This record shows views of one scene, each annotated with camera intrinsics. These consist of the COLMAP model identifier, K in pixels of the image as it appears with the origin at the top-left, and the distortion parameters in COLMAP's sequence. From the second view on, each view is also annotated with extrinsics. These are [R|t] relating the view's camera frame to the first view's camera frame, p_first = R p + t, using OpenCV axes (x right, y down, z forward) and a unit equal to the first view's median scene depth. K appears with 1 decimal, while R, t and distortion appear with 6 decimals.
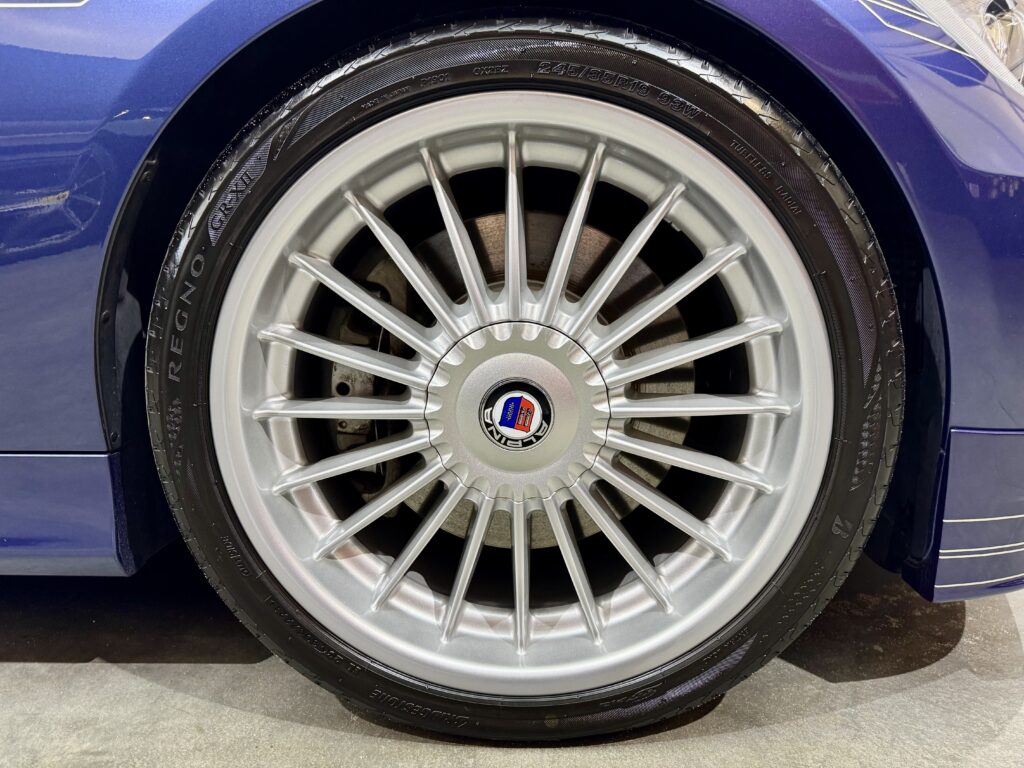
lens RADIAL K [[716.2, 0, 508.6], [0, 716.2, 386.2], [0, 0, 1]] dist [0.065620, -0.084908]
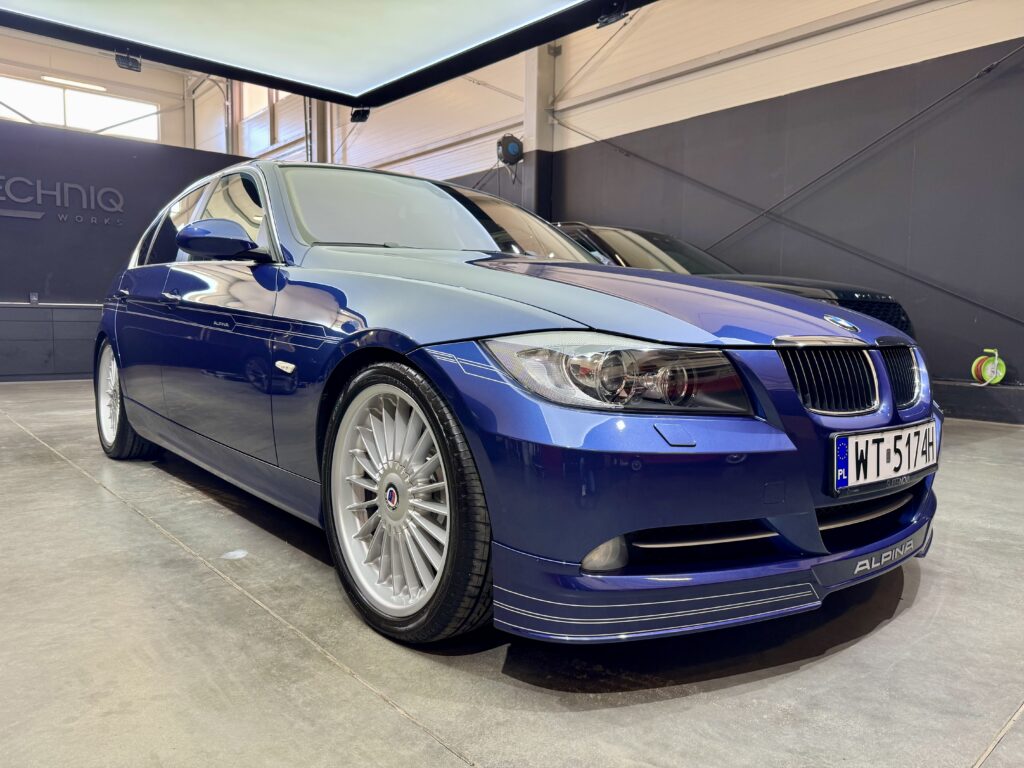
lens RADIAL K [[729.3, 0, 512.5], [0, 729.3, 381.1], [0, 0, 1]] dist [0.001578, -0.002768]
pose [[0.670905, 0.084554, -0.736707, 2.215015], [-0.204936, 0.975927, -0.074622, -0.262205], [0.712662, 0.201042, 0.672082, -0.552382]]
